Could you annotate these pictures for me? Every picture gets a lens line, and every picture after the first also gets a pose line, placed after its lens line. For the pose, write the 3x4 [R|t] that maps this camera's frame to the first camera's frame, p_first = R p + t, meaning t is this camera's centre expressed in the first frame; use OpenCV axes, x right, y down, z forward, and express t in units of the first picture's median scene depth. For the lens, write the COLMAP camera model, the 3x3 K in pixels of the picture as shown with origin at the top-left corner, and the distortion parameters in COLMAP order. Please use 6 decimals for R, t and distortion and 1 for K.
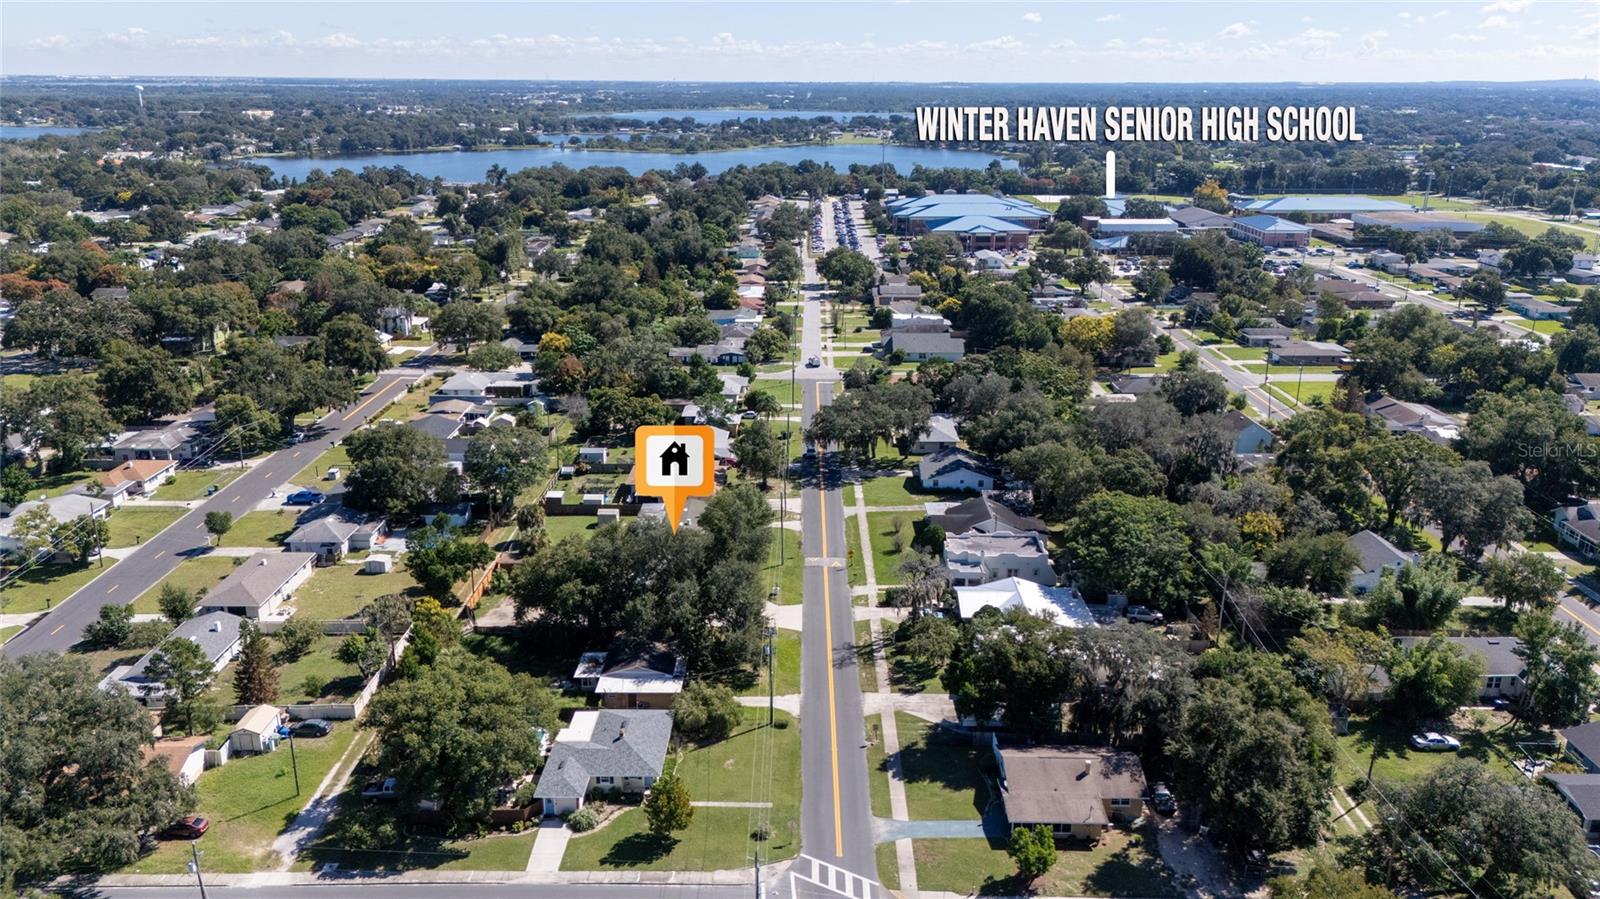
lens RADIAL K [[1167.7, 0, 800.0], [0, 1167.7, 449.5], [0, 0, 1]] dist [0.072002, -0.070148]
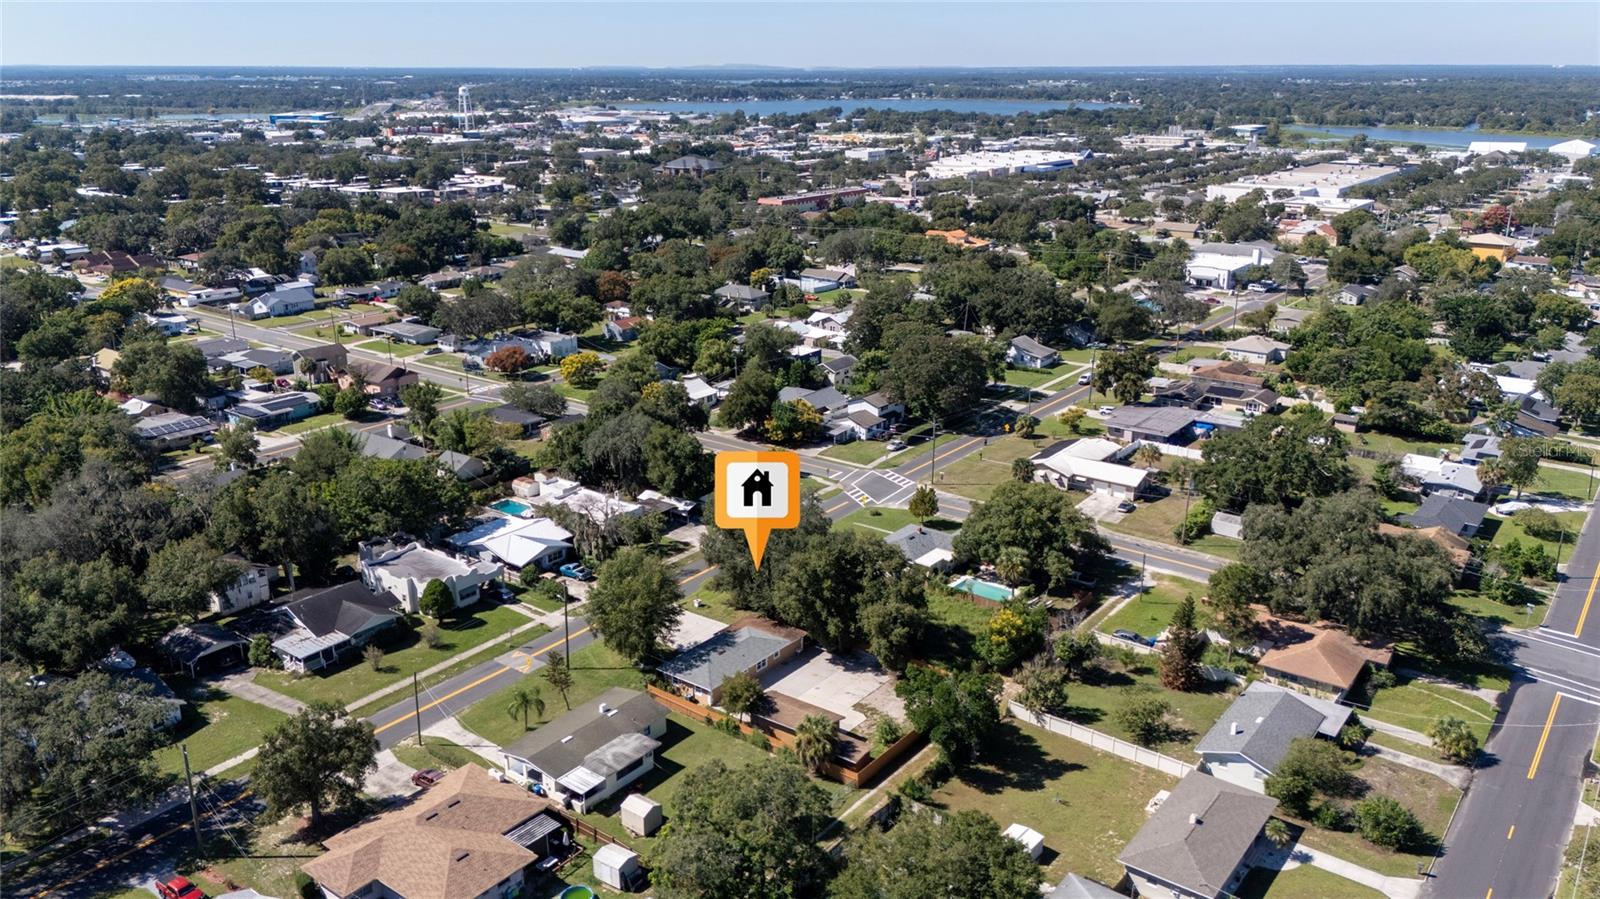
lens RADIAL K [[1212.0, 0, 784.2], [0, 1212.0, 453.2], [0, 0, 1]] dist [0.073444, -0.080917]
pose [[-0.795628, -0.187538, 0.576026, -0.506609], [0.181339, 0.833541, 0.521849, -0.375241], [-0.578008, 0.519653, -0.629180, 1.178619]]
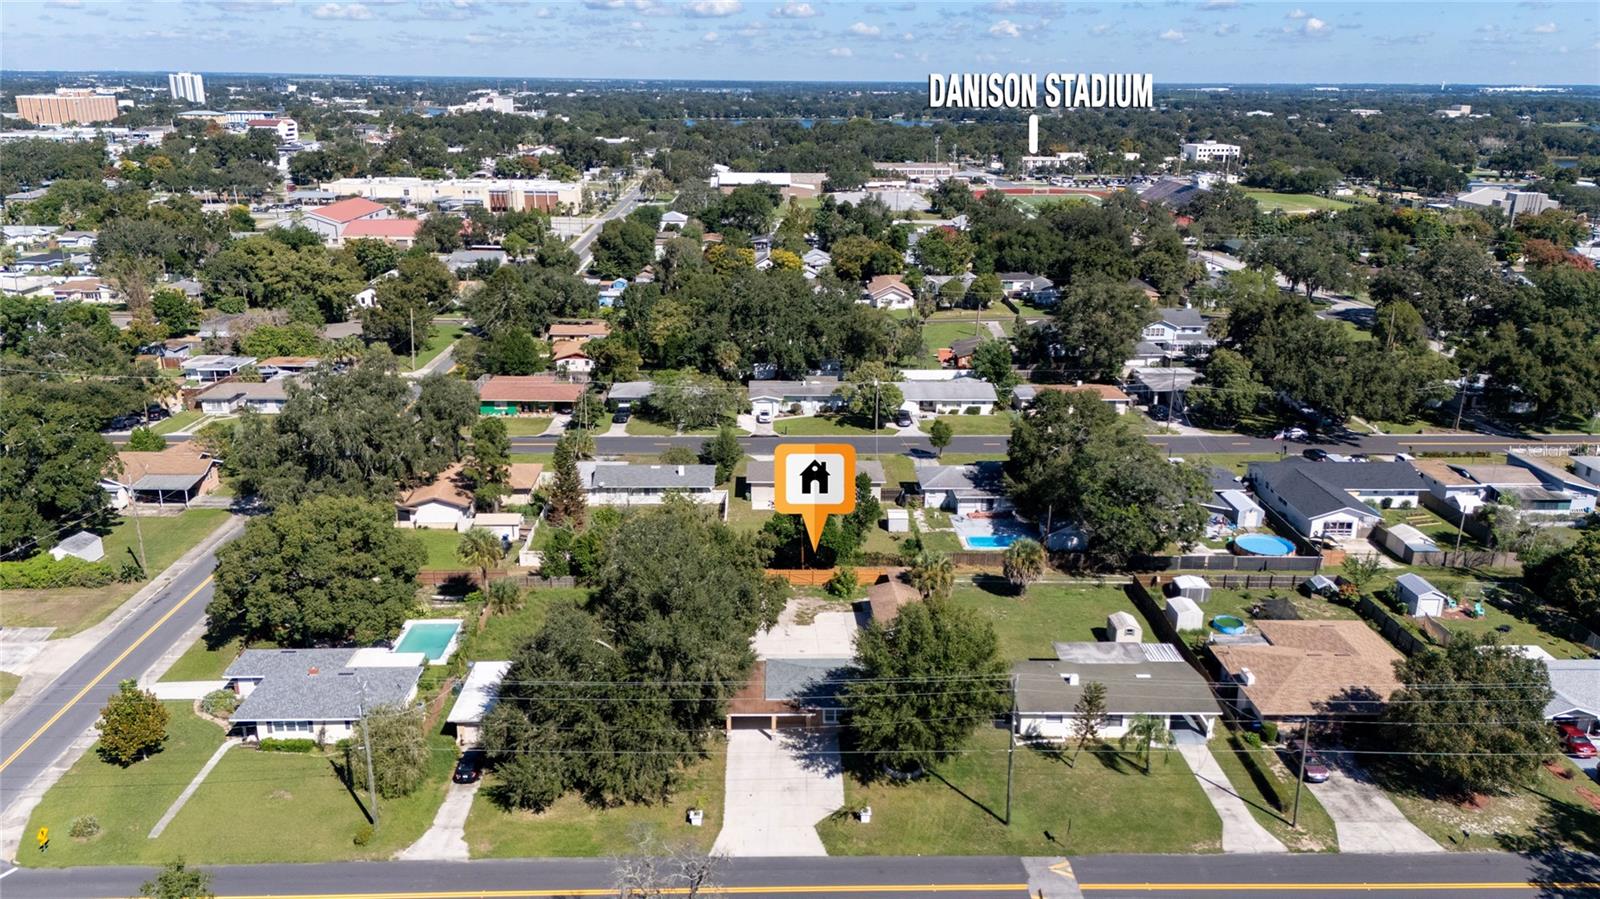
lens RADIAL K [[1142.4, 0, 799.1], [0, 1142.4, 501.6], [0, 0, 1]] dist [0.109485, -0.124951]
pose [[0.035895, 0.340743, -0.939471, 0.333627], [-0.311788, 0.896972, 0.313416, -0.124726], [0.949473, 0.281666, 0.138437, 0.704656]]
